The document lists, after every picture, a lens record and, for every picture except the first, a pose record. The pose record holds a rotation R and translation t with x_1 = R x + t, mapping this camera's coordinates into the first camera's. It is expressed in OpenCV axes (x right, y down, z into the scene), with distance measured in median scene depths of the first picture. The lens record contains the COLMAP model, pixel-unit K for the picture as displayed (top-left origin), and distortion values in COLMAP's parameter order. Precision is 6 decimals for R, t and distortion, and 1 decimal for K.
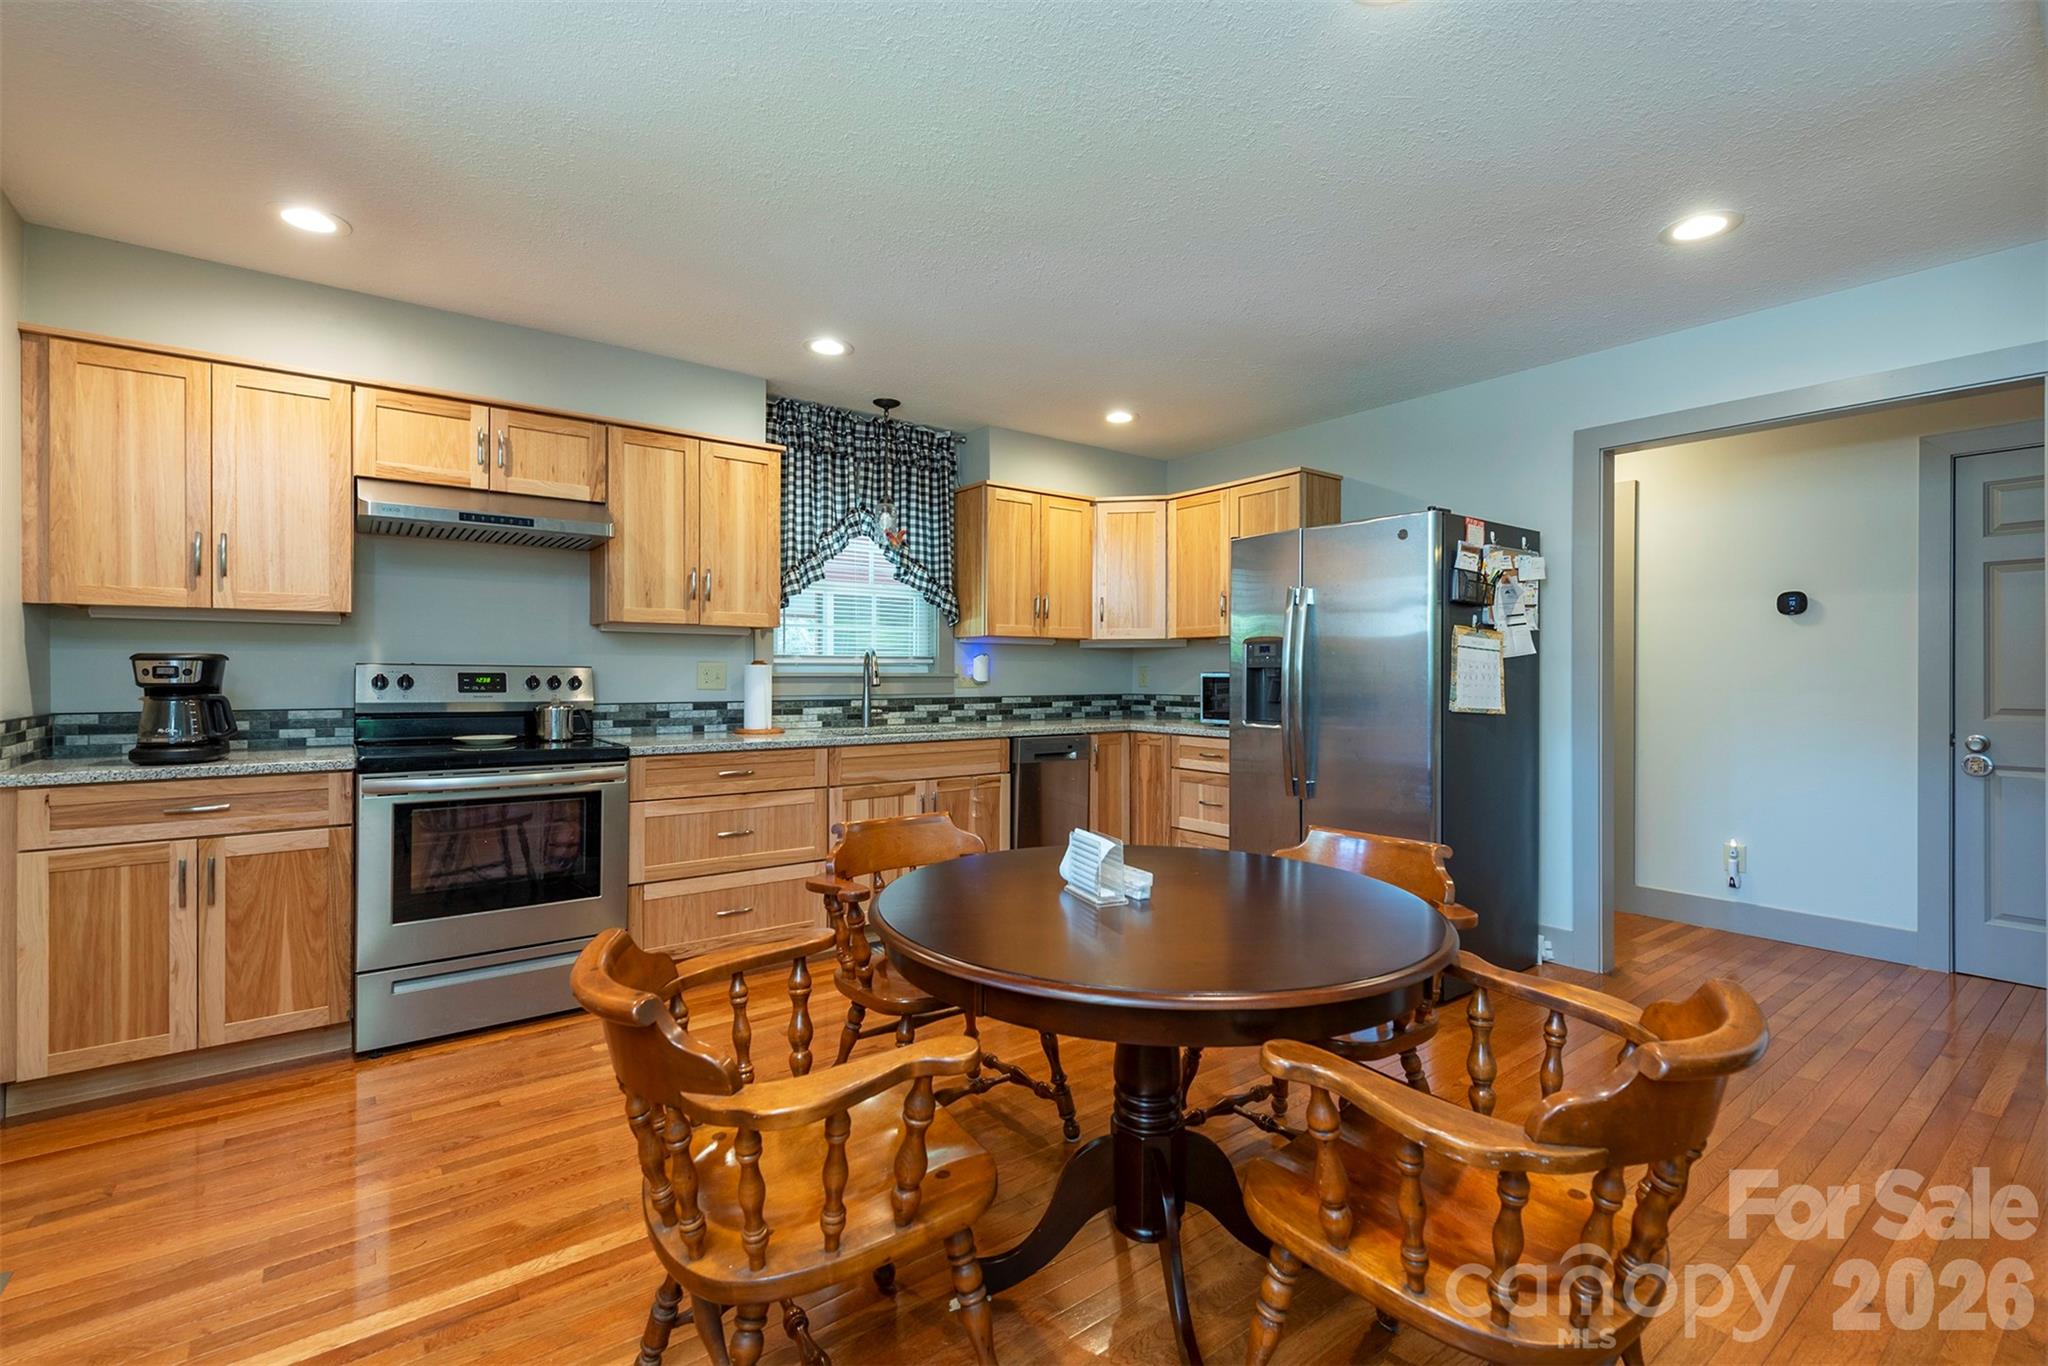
lens RADIAL K [[887.7, 0, 1039.6], [0, 887.7, 674.4], [0, 0, 1]] dist [0.003503, -0.000406]
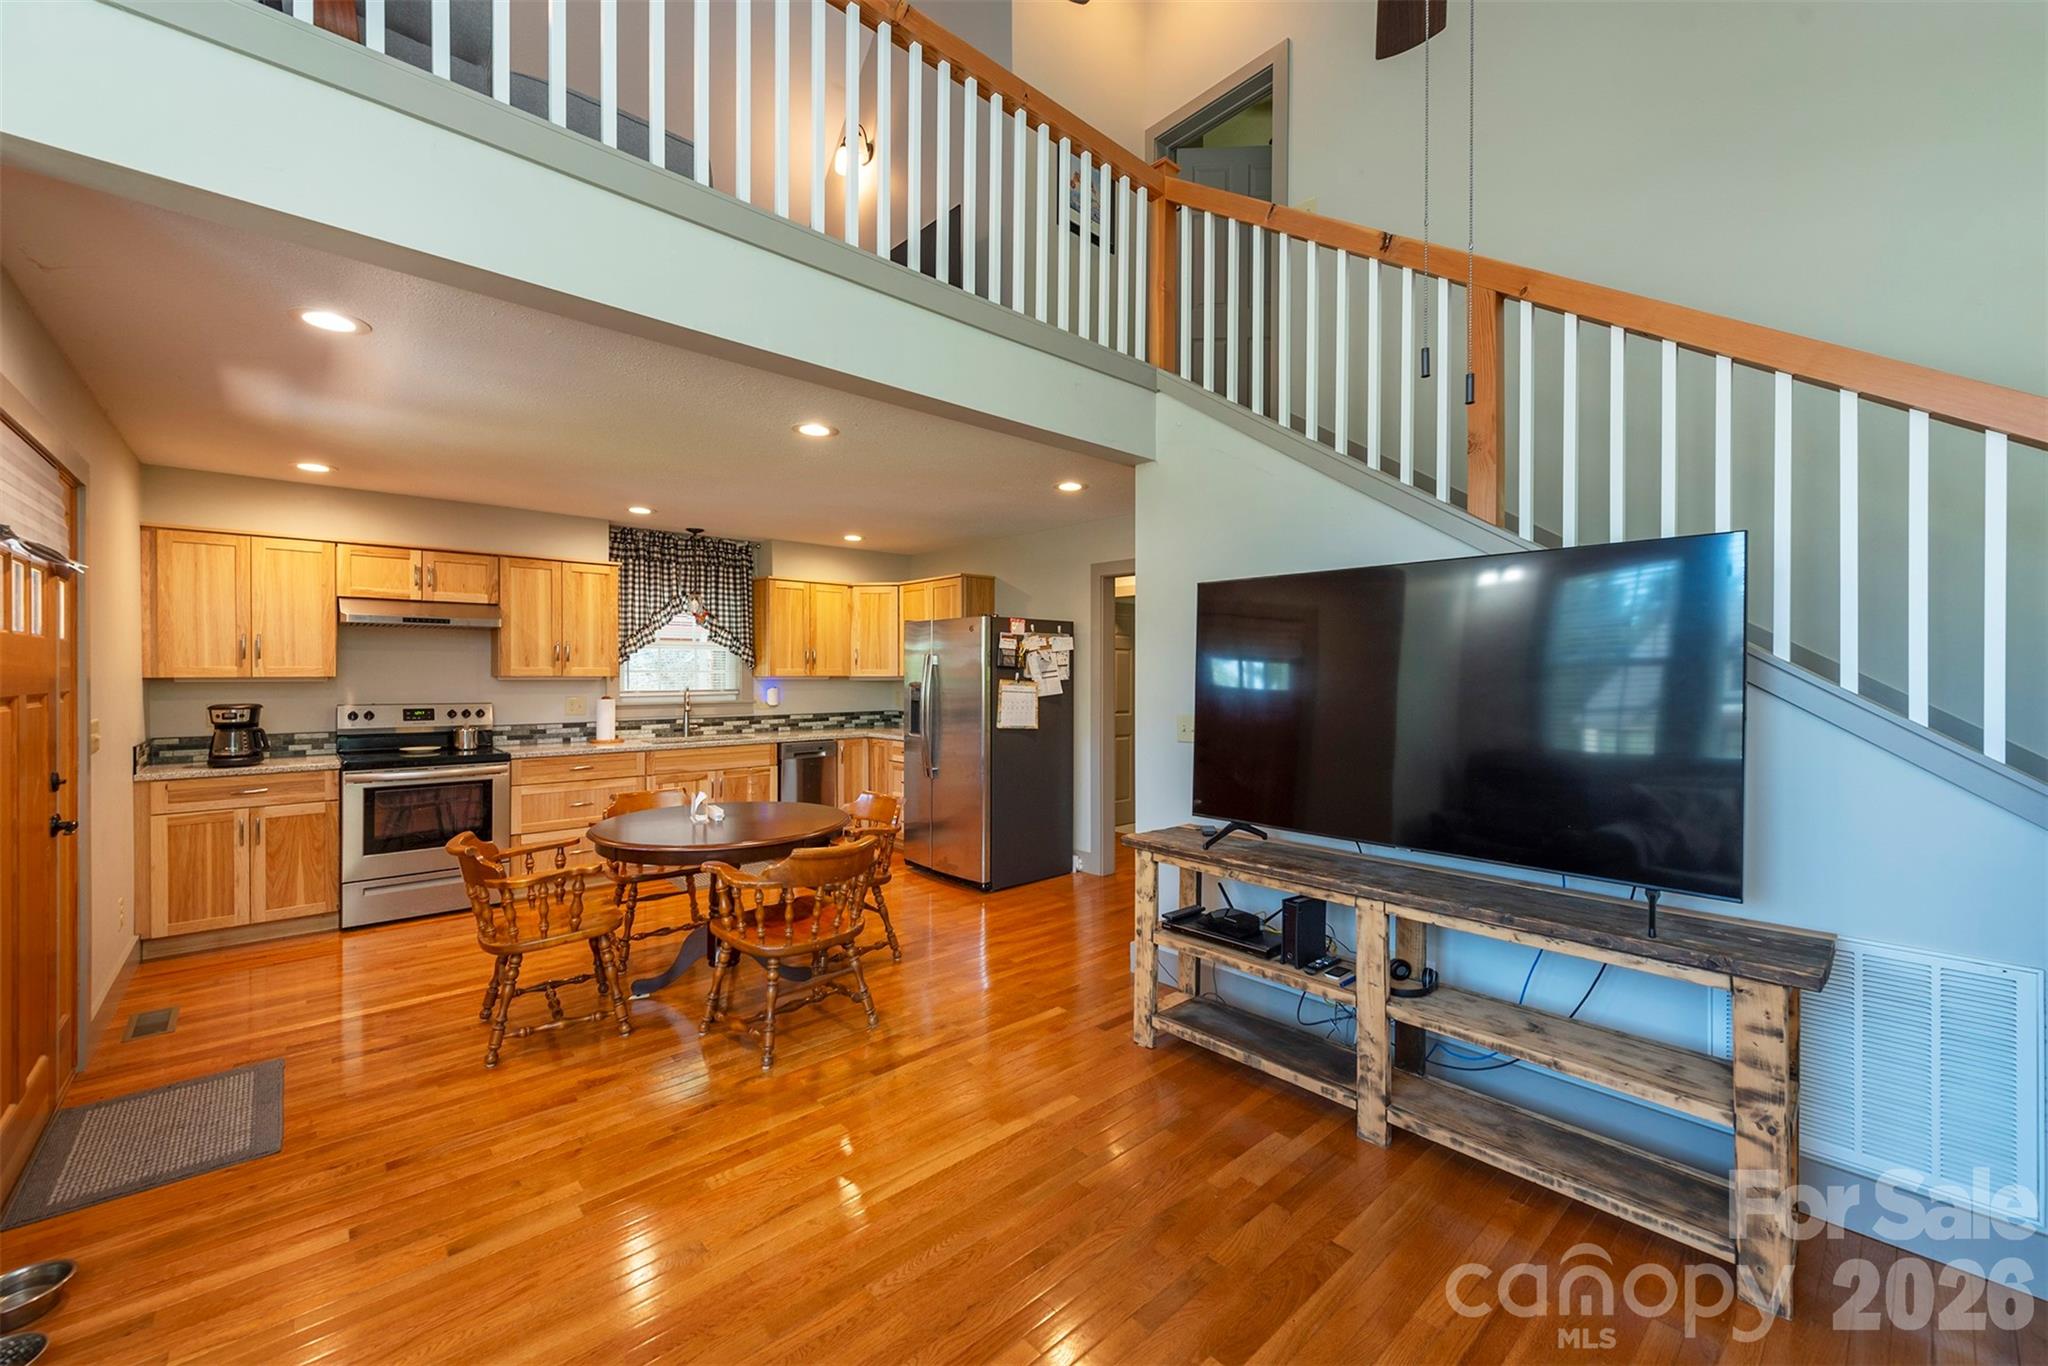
lens RADIAL K [[805.2, 0, 1043.1], [0, 805.2, 676.8], [0, 0, 1]] dist [0.001661, -0.000261]
pose [[0.996124, -0.002795, 0.087914, 0.352078], [0.002463, 0.999989, 0.003891, -0.057516], [-0.087924, -0.003659, 0.996120, -0.525559]]
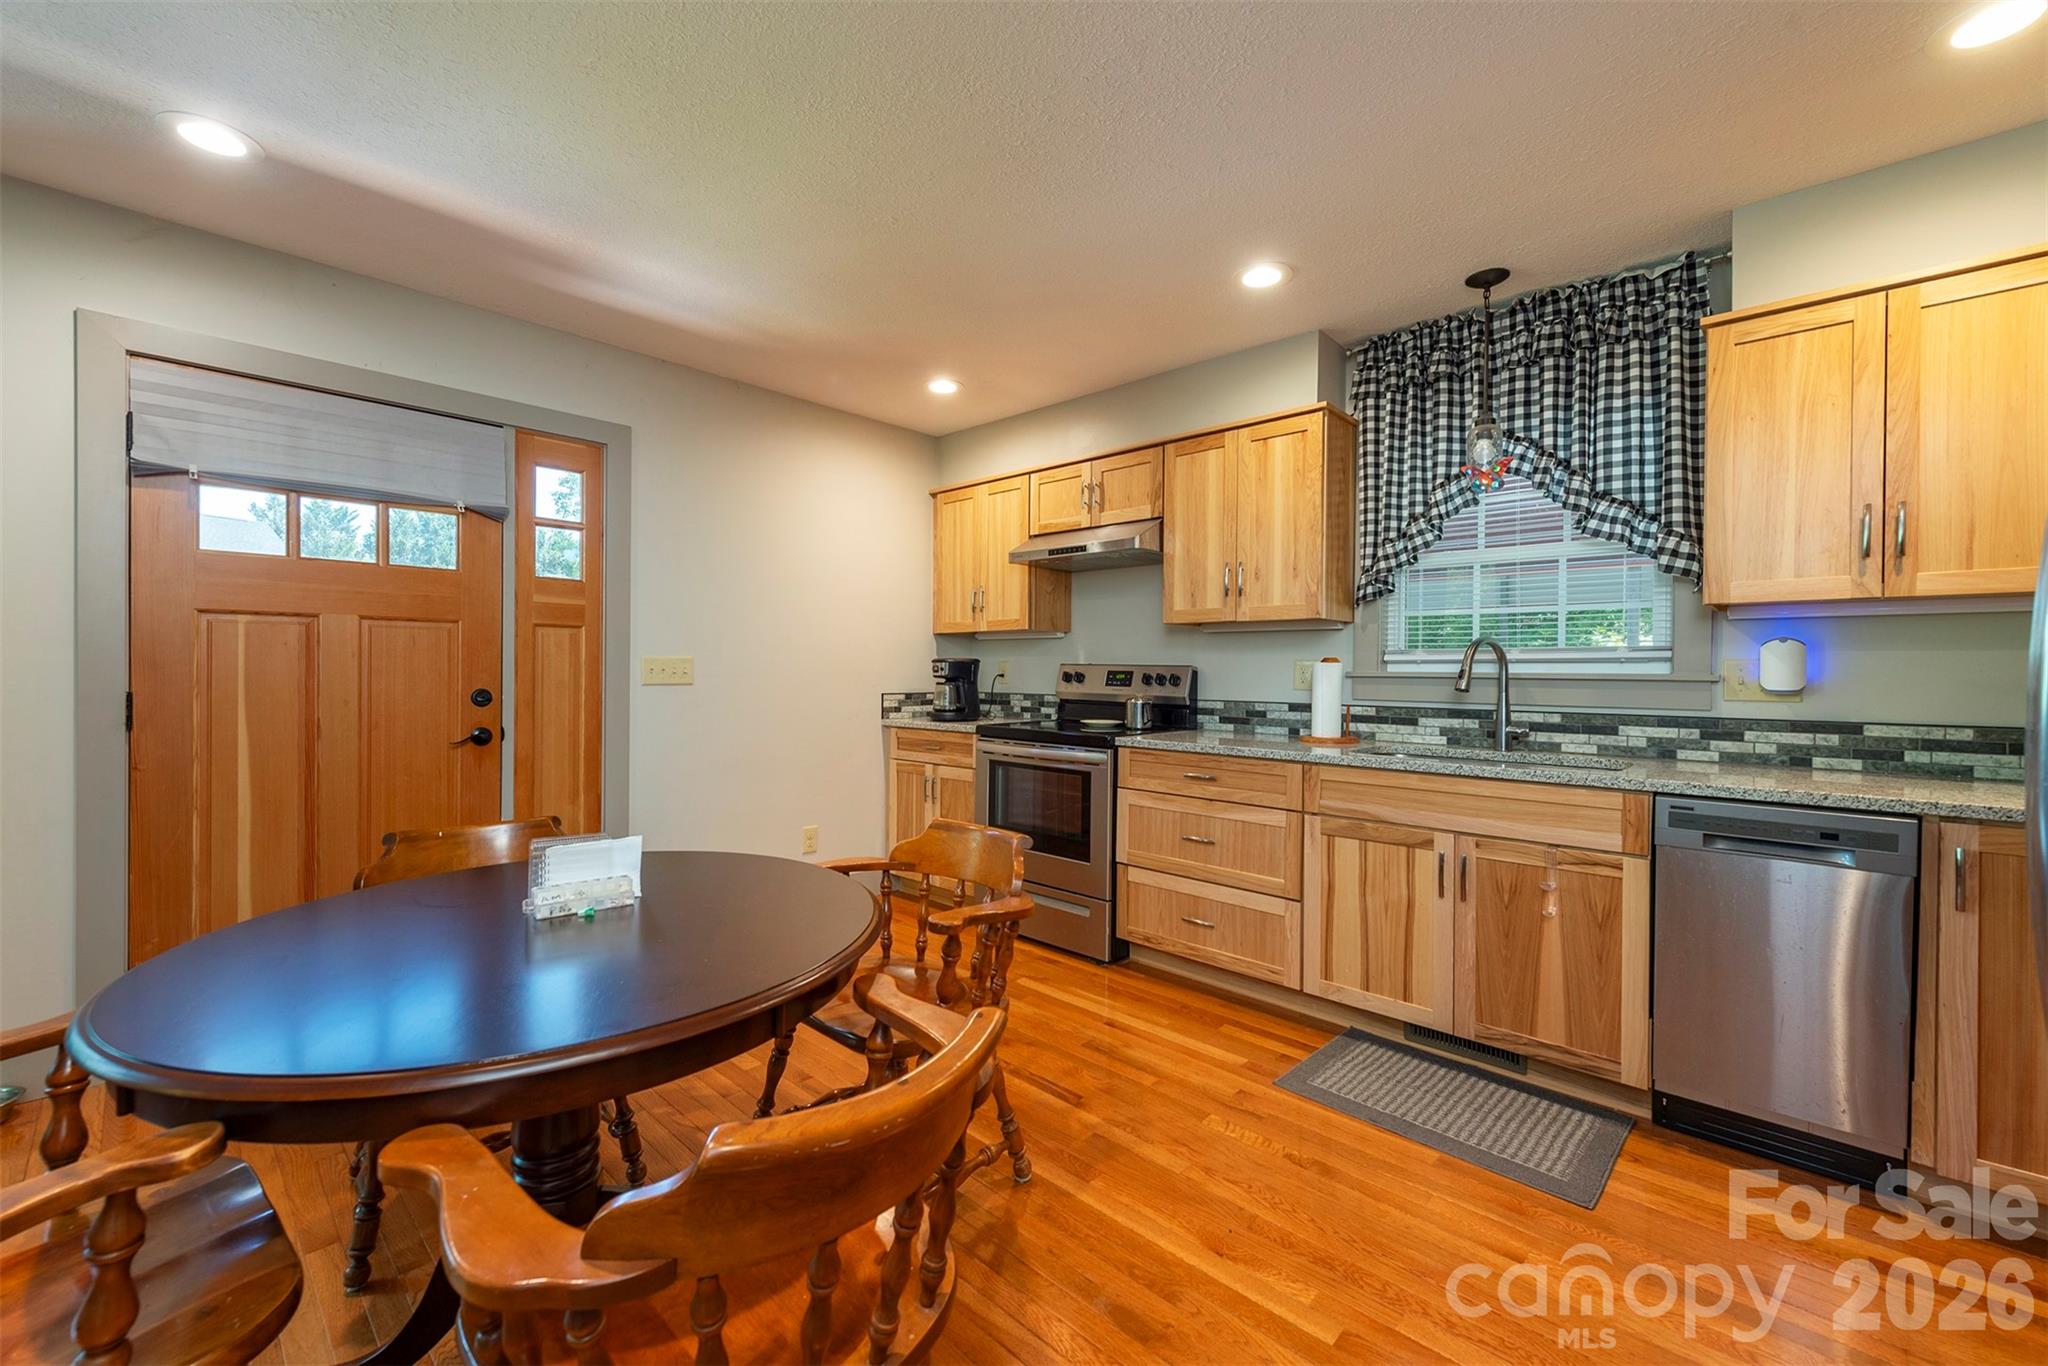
lens RADIAL K [[827.0, 0, 1007.7], [0, 827.0, 675.9], [0, 0, 1]] dist [0.011487, -0.006940]
pose [[0.149100, 0.005136, -0.988809, 0.458719], [-0.009930, 0.999944, 0.003697, 0.002485], [0.988772, 0.009268, 0.149143, 0.609371]]
